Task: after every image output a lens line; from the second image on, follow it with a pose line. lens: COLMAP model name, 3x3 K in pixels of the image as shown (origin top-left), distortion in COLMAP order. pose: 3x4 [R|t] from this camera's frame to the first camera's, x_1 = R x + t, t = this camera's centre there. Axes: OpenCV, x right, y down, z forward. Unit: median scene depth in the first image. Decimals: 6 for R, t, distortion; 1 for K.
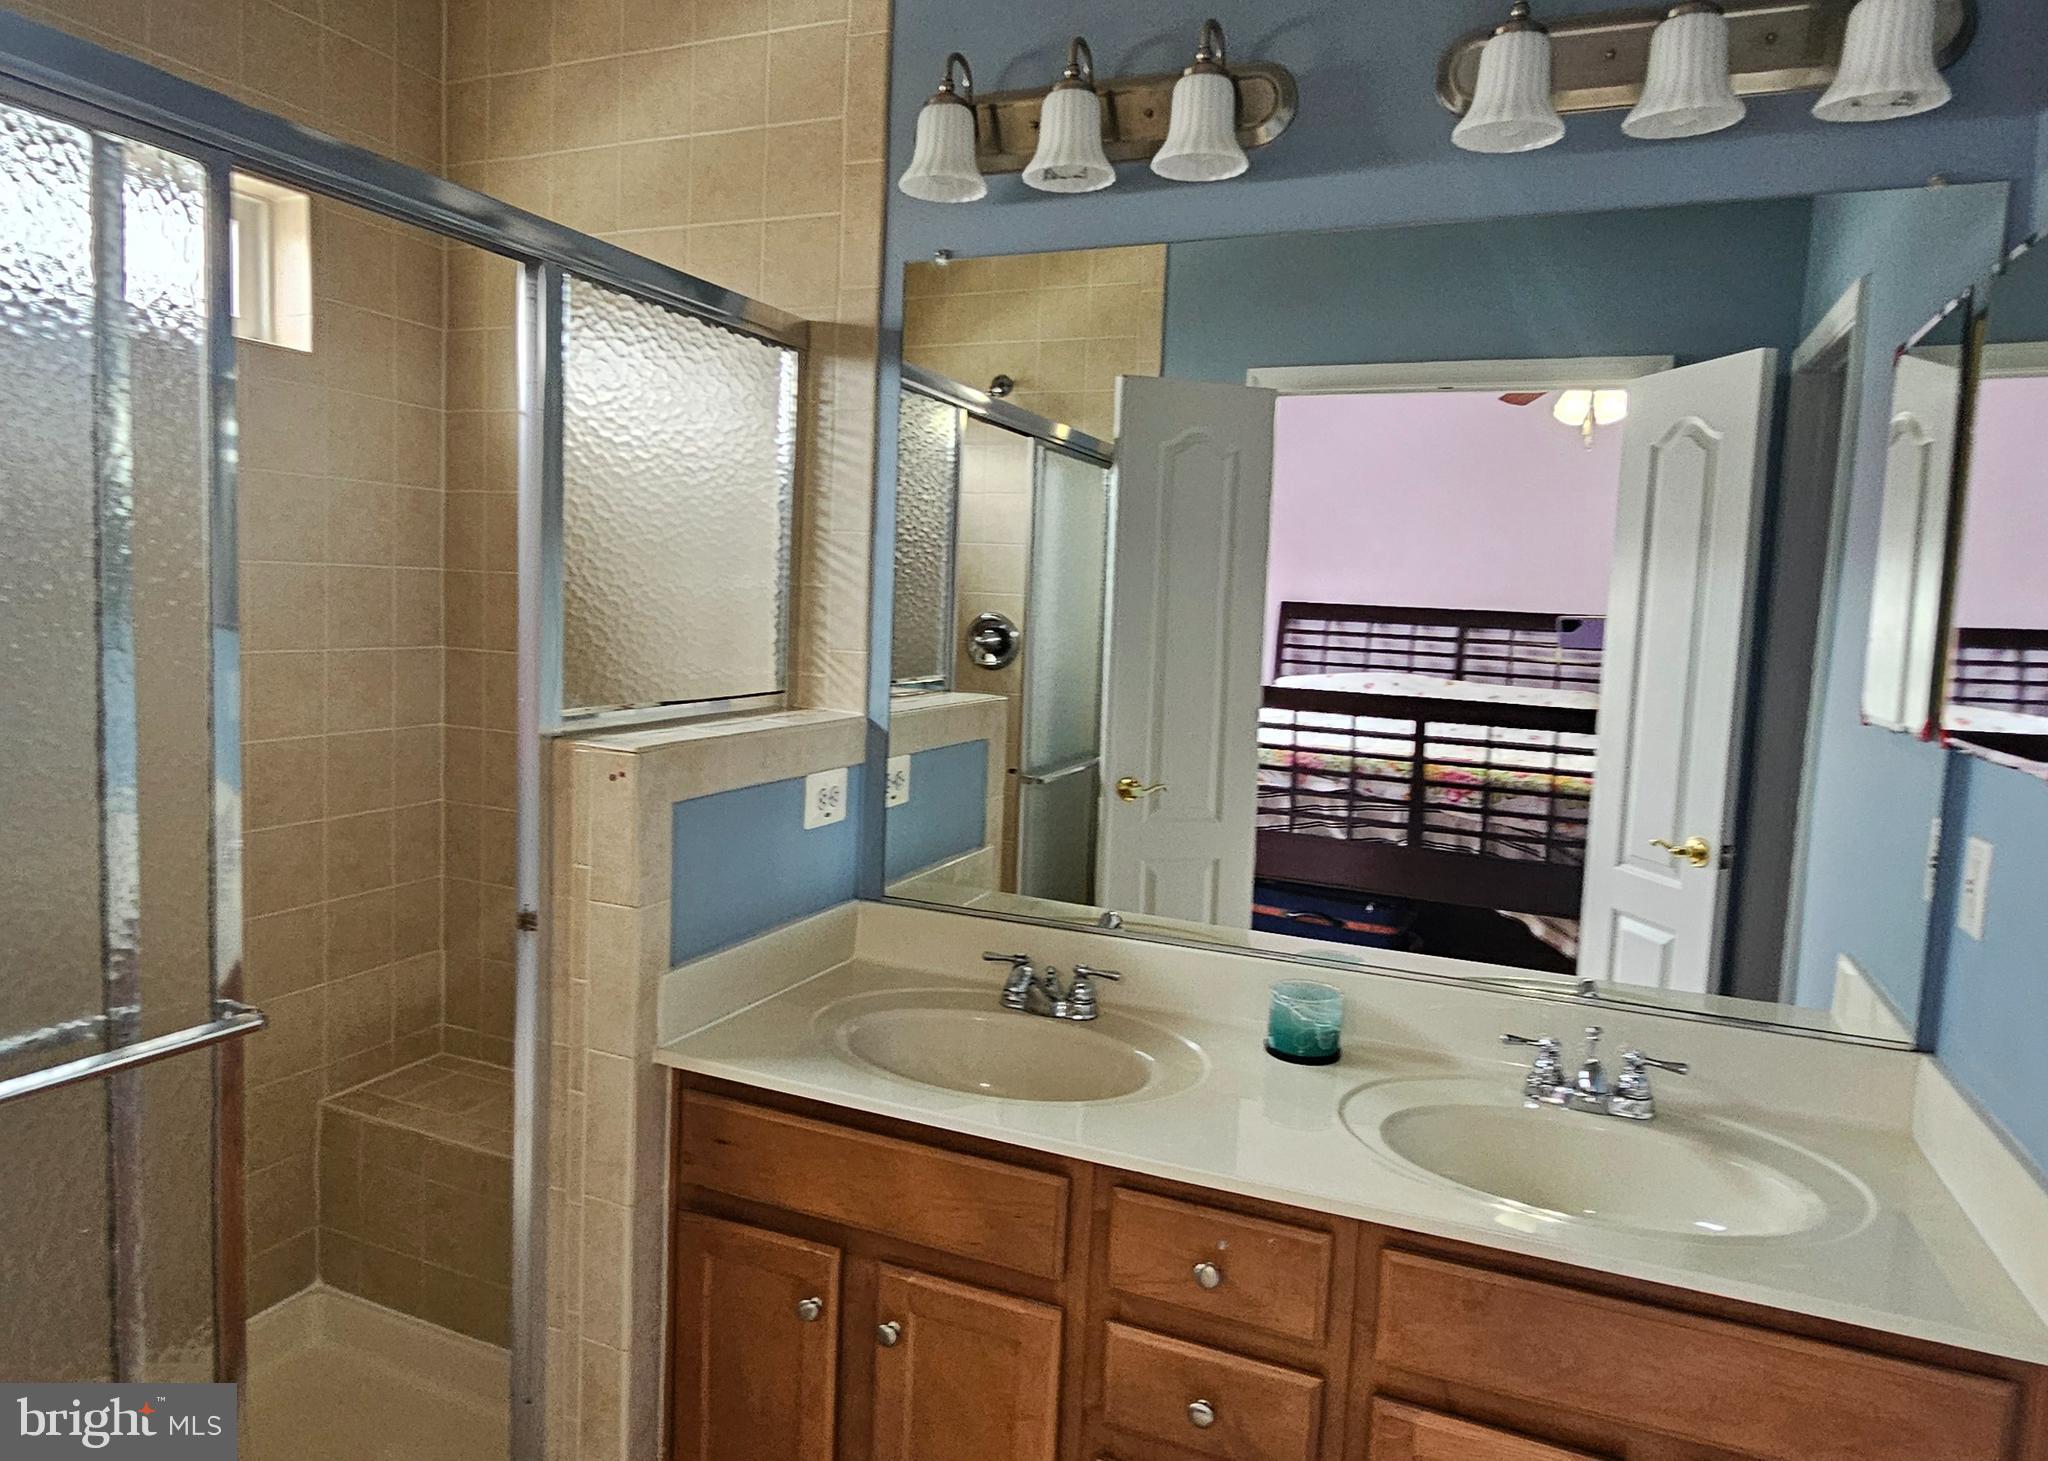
lens RADIAL K [[1296.3, 0, 1020.6], [0, 1296.3, 724.3], [0, 0, 1]] dist [0.006186, -0.003328]
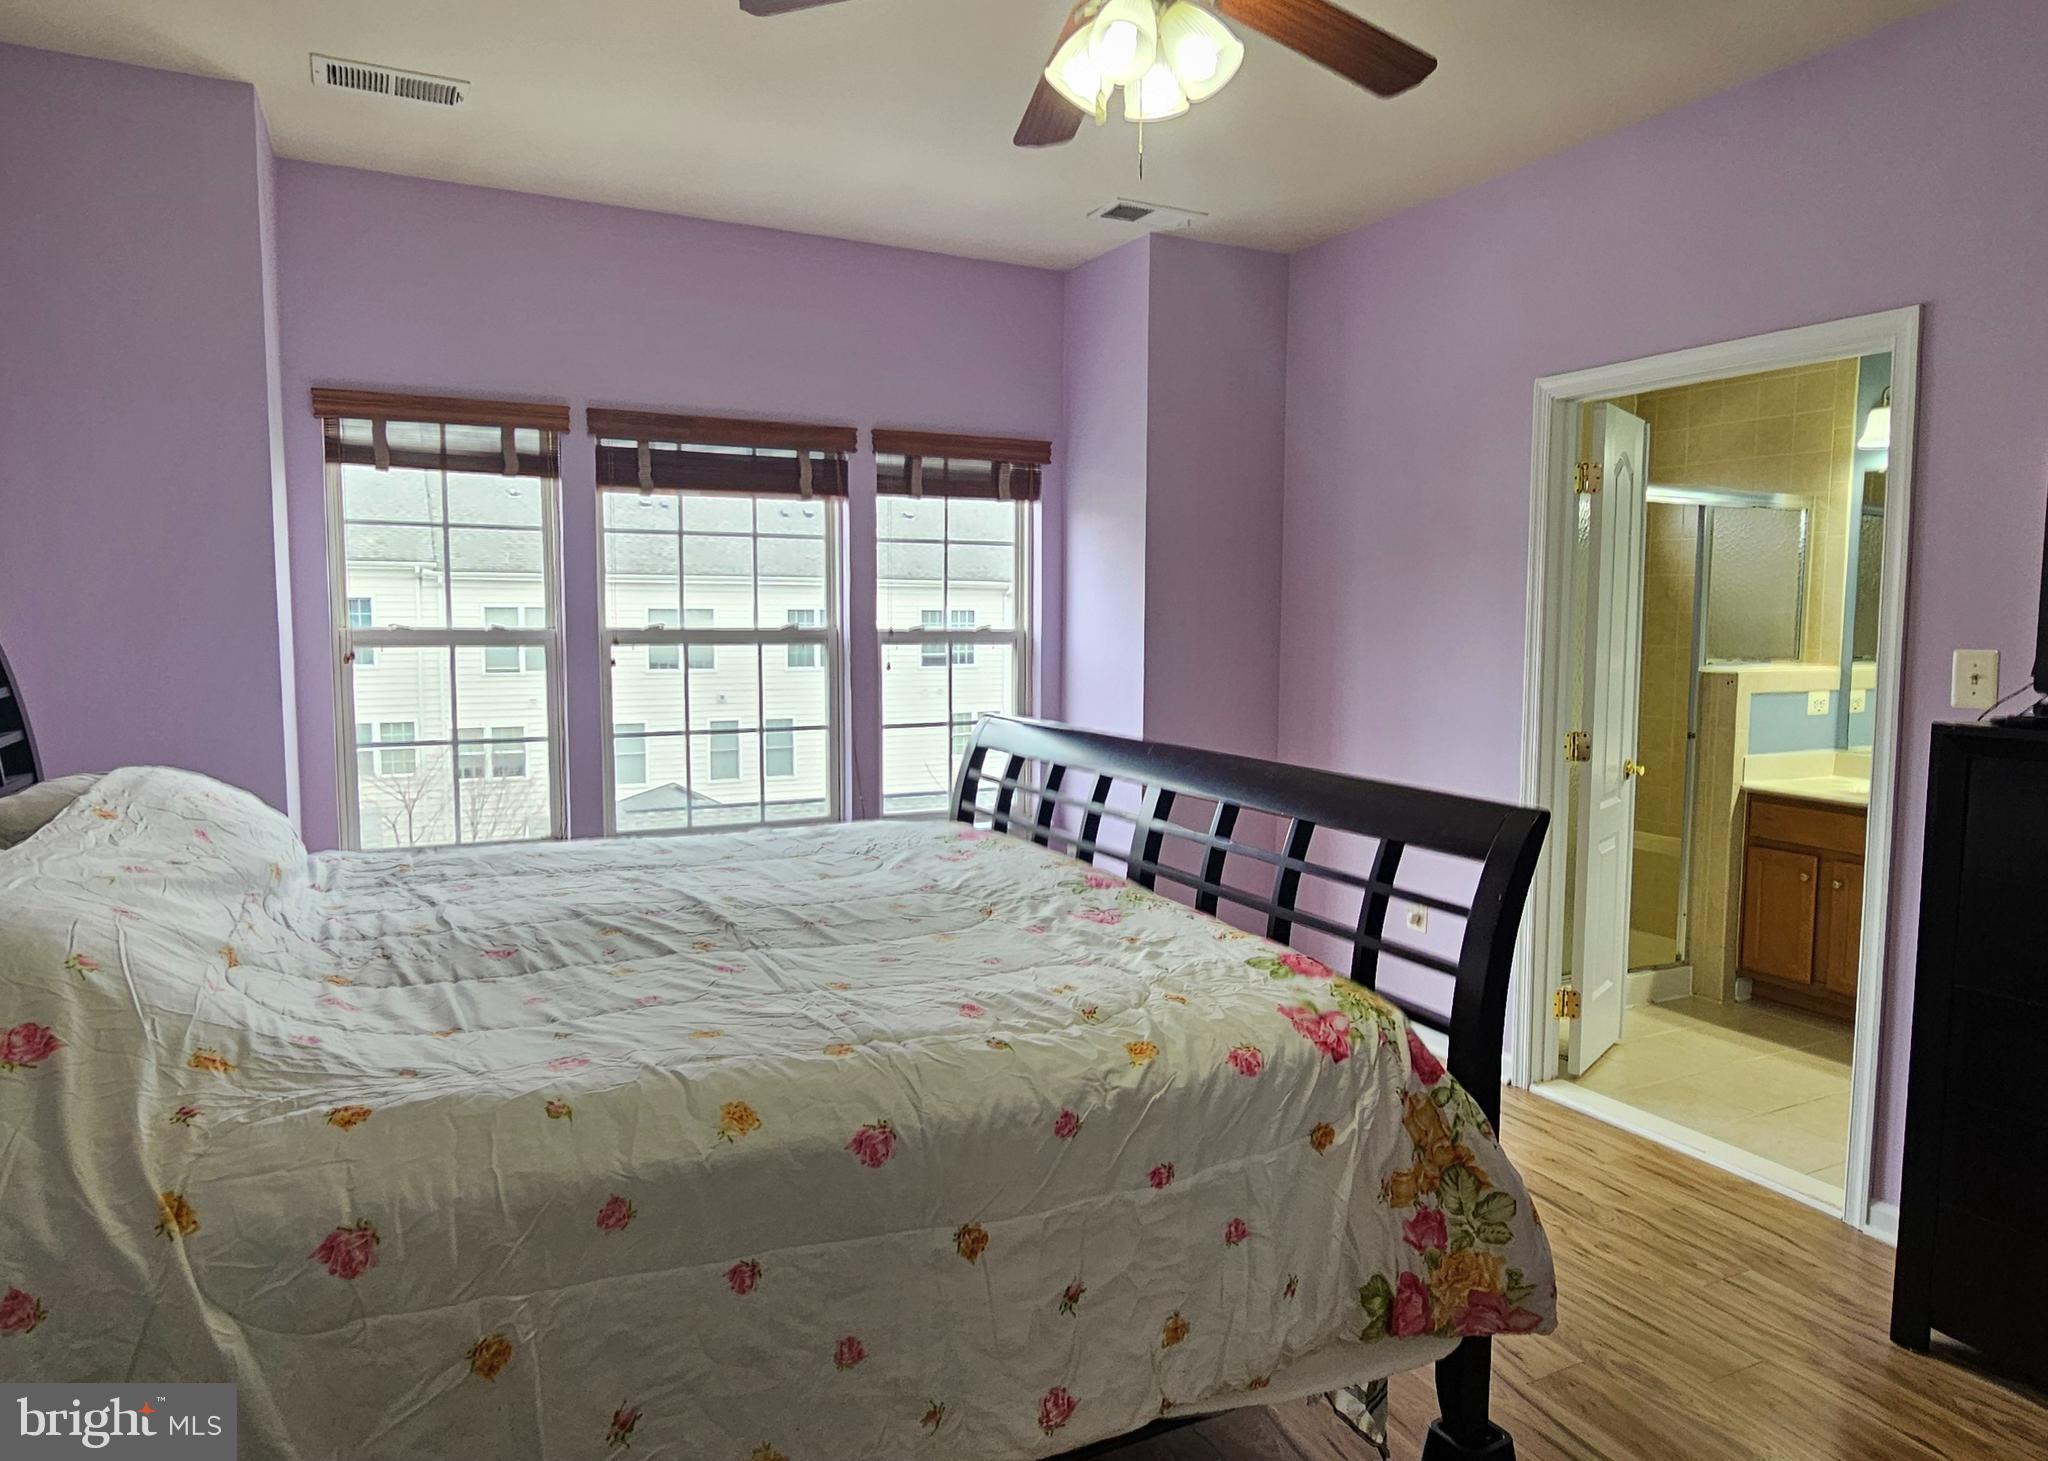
lens RADIAL K [[1296.3, 0, 1020.8], [0, 1296.3, 730.0], [0, 0, 1]] dist [0.006186, -0.003328]
pose [[0.754566, 0.020810, -0.655895, 0.350662], [-0.040908, 0.999045, -0.015365, 0.228276], [0.654948, 0.038425, 0.754696, -1.986426]]
